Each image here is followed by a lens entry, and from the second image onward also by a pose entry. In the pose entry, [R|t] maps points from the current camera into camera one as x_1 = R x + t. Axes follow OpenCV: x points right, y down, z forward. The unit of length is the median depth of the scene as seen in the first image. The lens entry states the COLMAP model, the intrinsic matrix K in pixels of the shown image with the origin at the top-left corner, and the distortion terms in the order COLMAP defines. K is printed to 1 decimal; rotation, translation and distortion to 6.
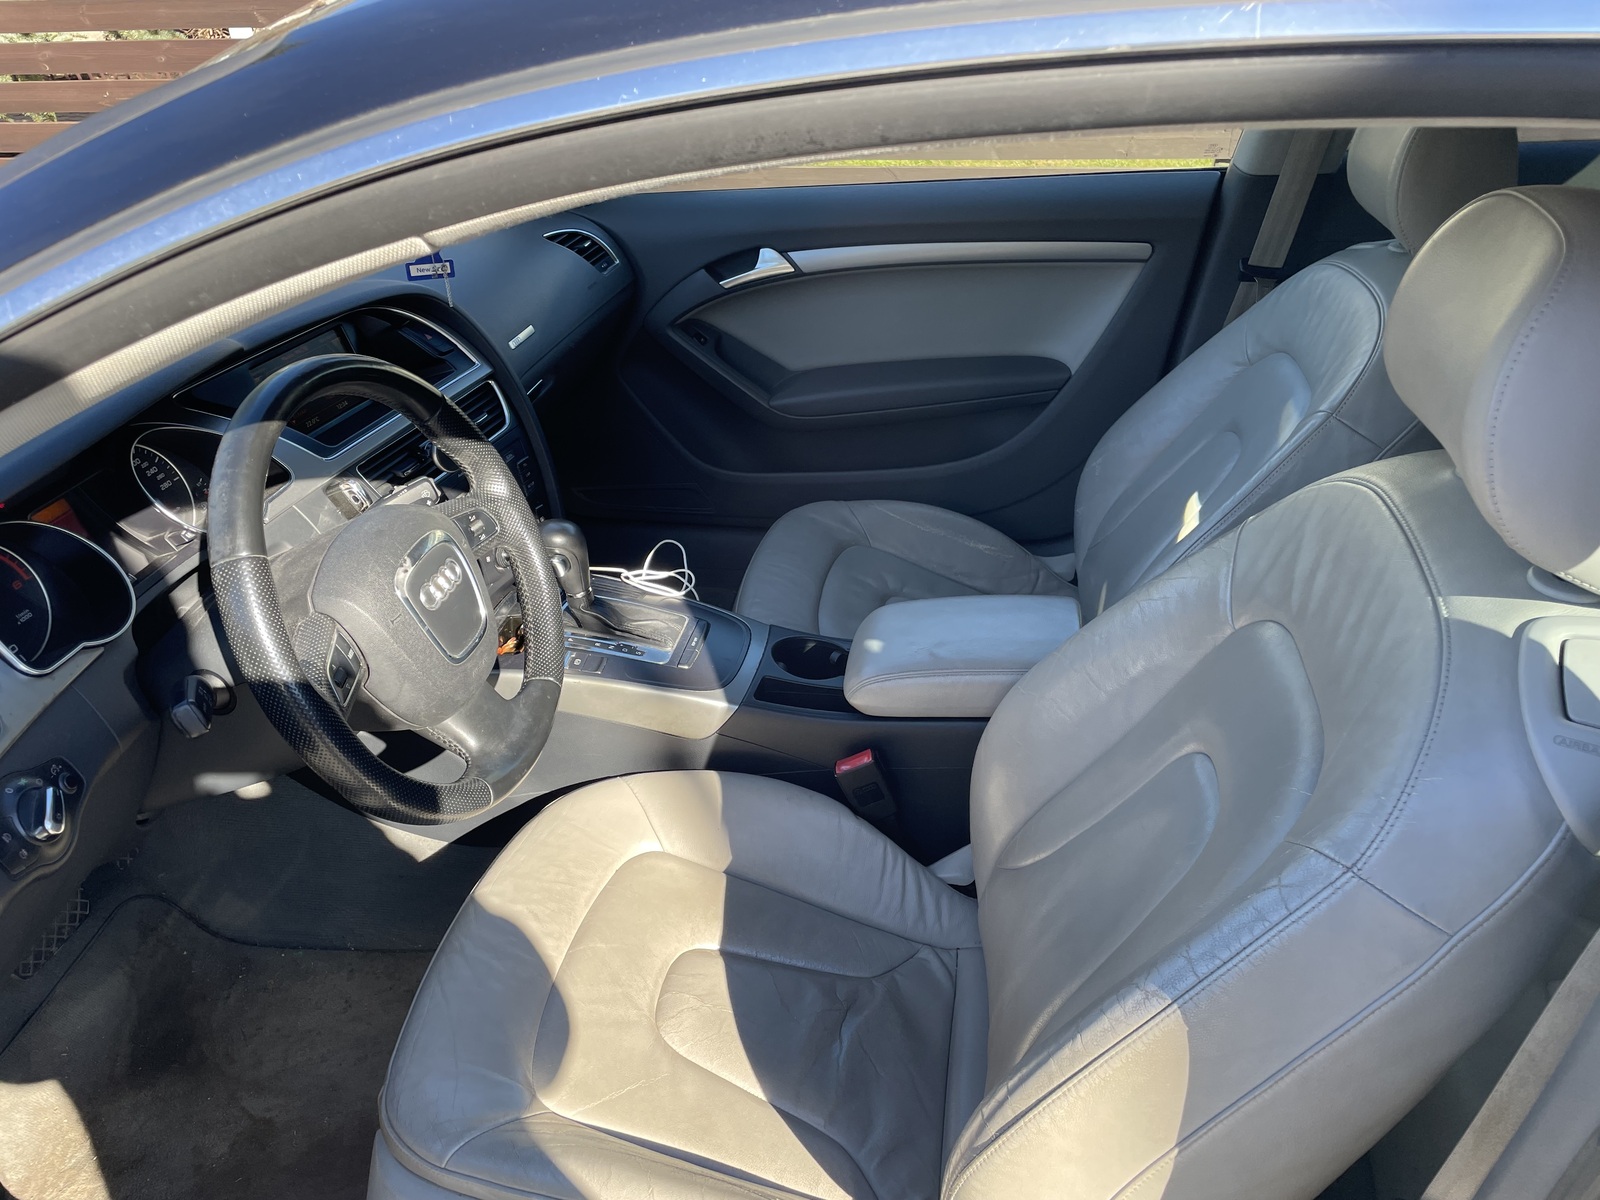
lens RADIAL K [[1221.1, 0, 791.7], [0, 1221.1, 599.6], [0, 0, 1]] dist [0.083404, -0.103695]
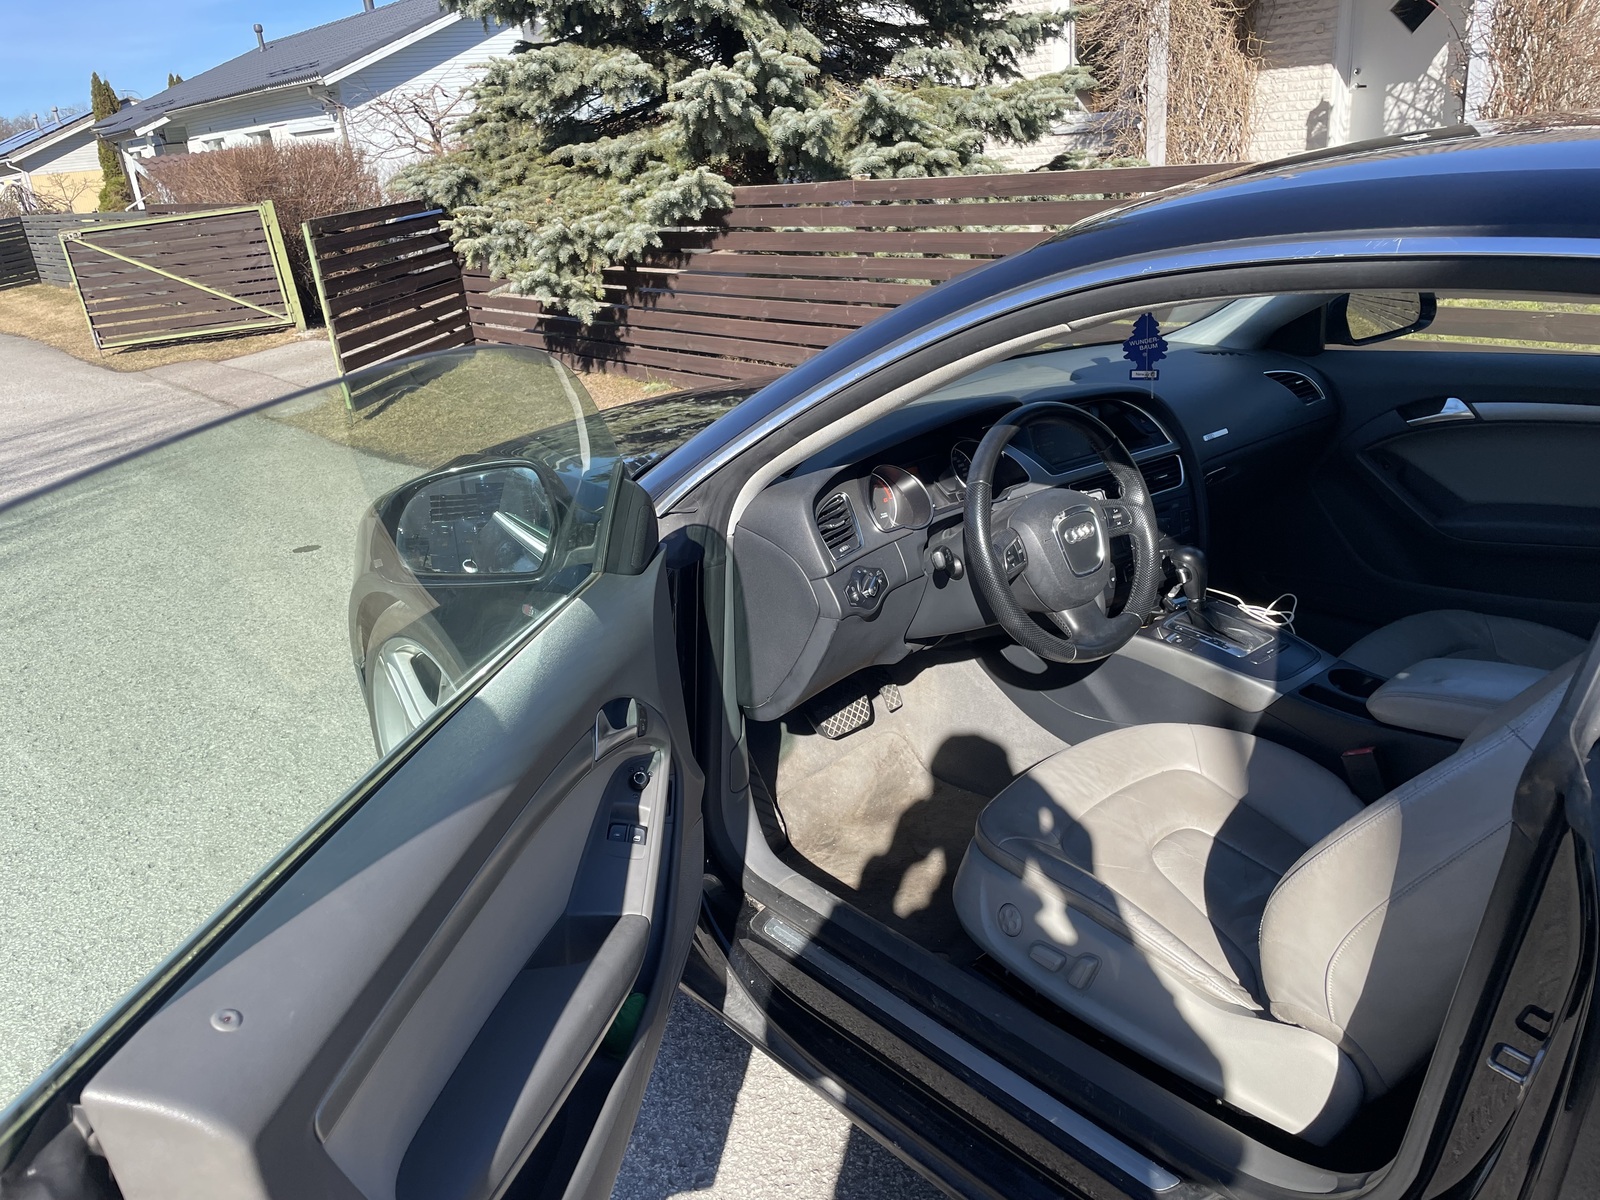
lens RADIAL K [[1221.1, 0, 791.7], [0, 1221.1, 599.6], [0, 0, 1]] dist [0.083404, -0.103695]
pose [[0.781765, 0.190289, -0.593830, 0.326157], [-0.266667, 0.962850, -0.042521, 0.188851], [0.563678, 0.191596, 0.803466, -0.454601]]
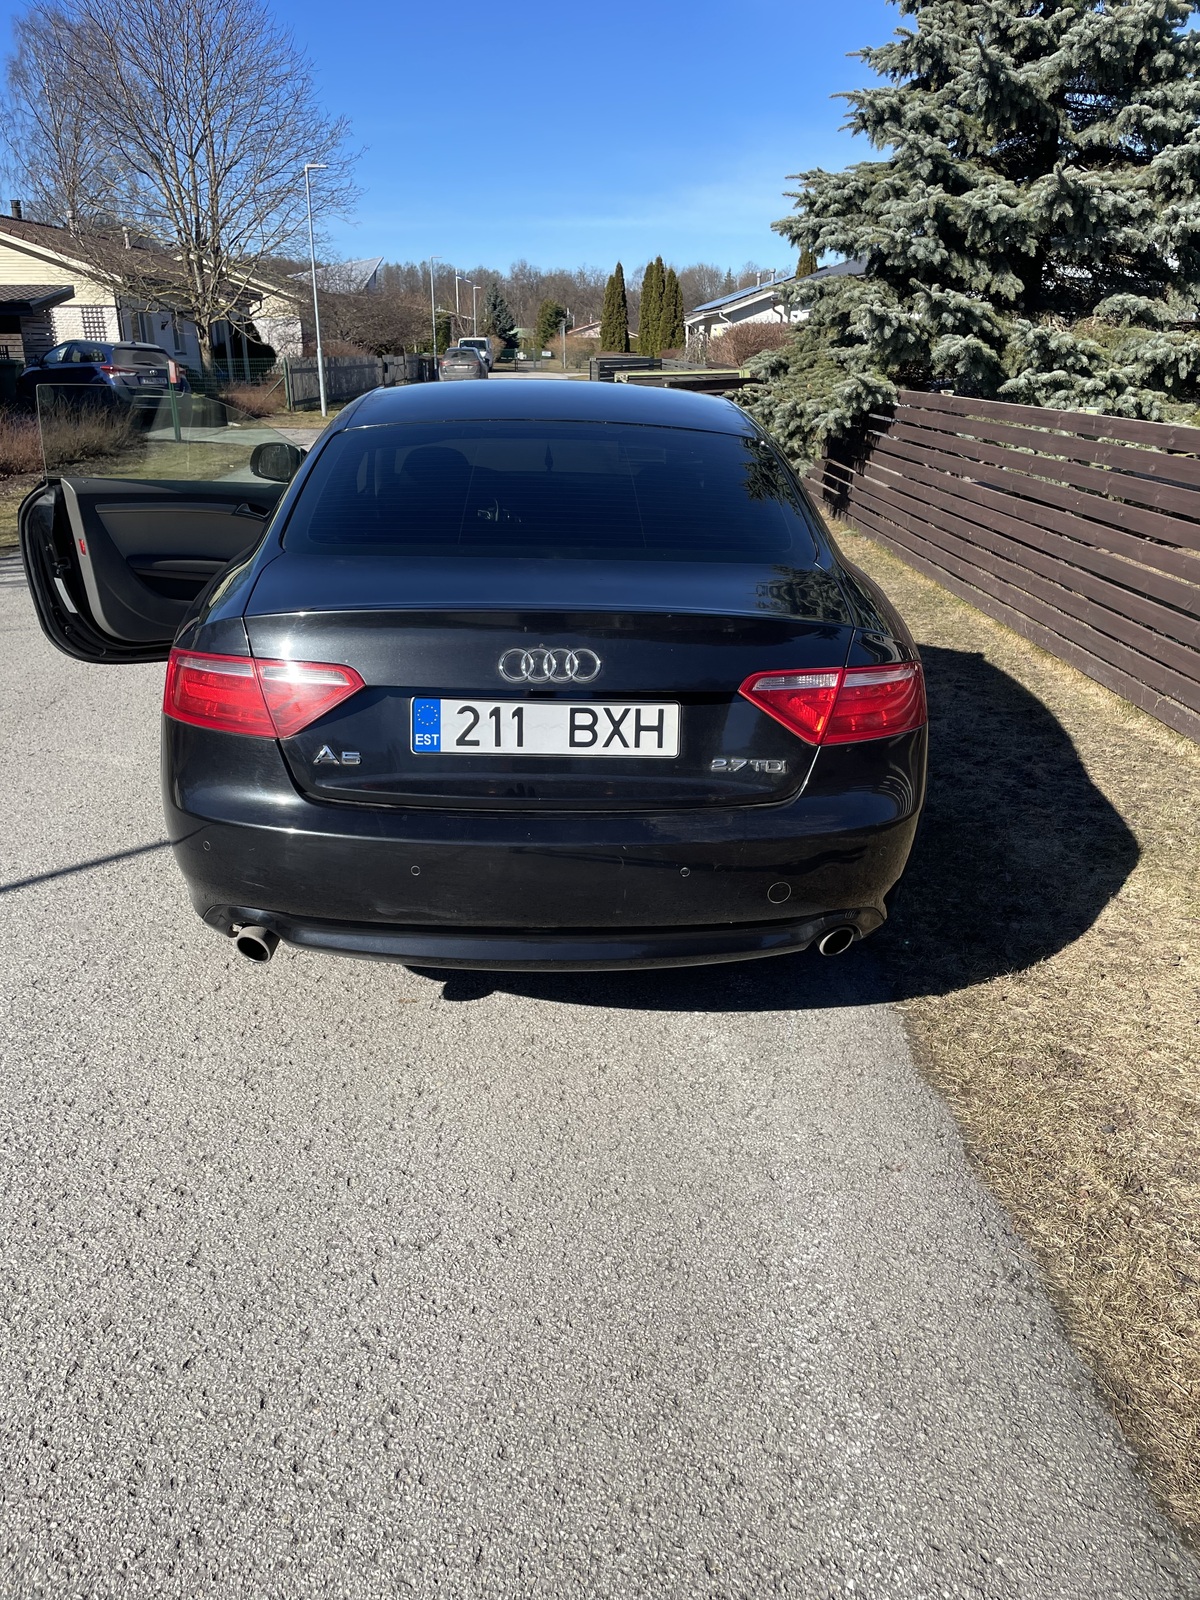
lens RADIAL K [[1221.1, 0, 588.2], [0, 1221.1, 792.8], [0, 0, 1]] dist [0.083404, -0.103695]
pose [[0.211417, 0.369221, -0.904974, 4.005673], [-0.512186, 0.830443, 0.219158, -0.453383], [0.832447, 0.417181, 0.364679, 0.259032]]
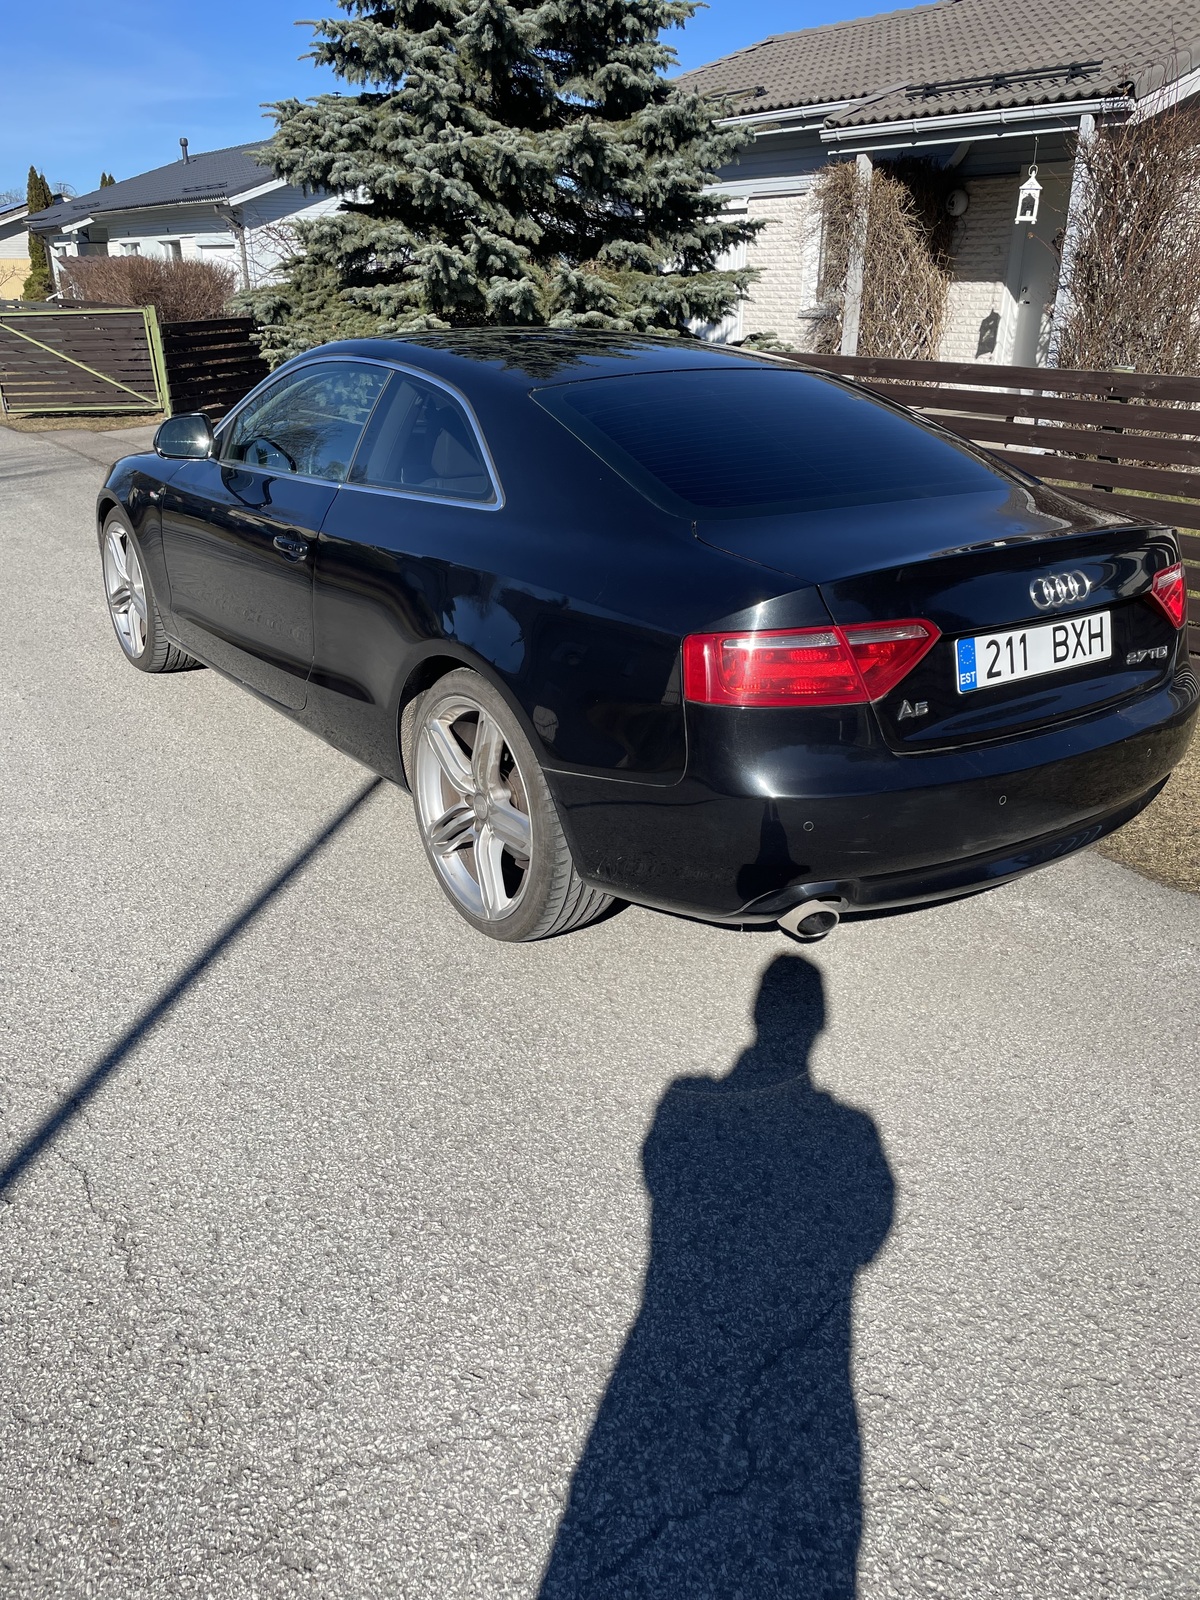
lens RADIAL K [[1221.1, 0, 588.2], [0, 1221.1, 792.8], [0, 0, 1]] dist [0.083404, -0.103695]
pose [[0.719112, 0.300025, -0.626788, 2.899153], [-0.381870, 0.924206, 0.004273, 0.569233], [0.580564, 0.236279, 0.779178, -1.392001]]
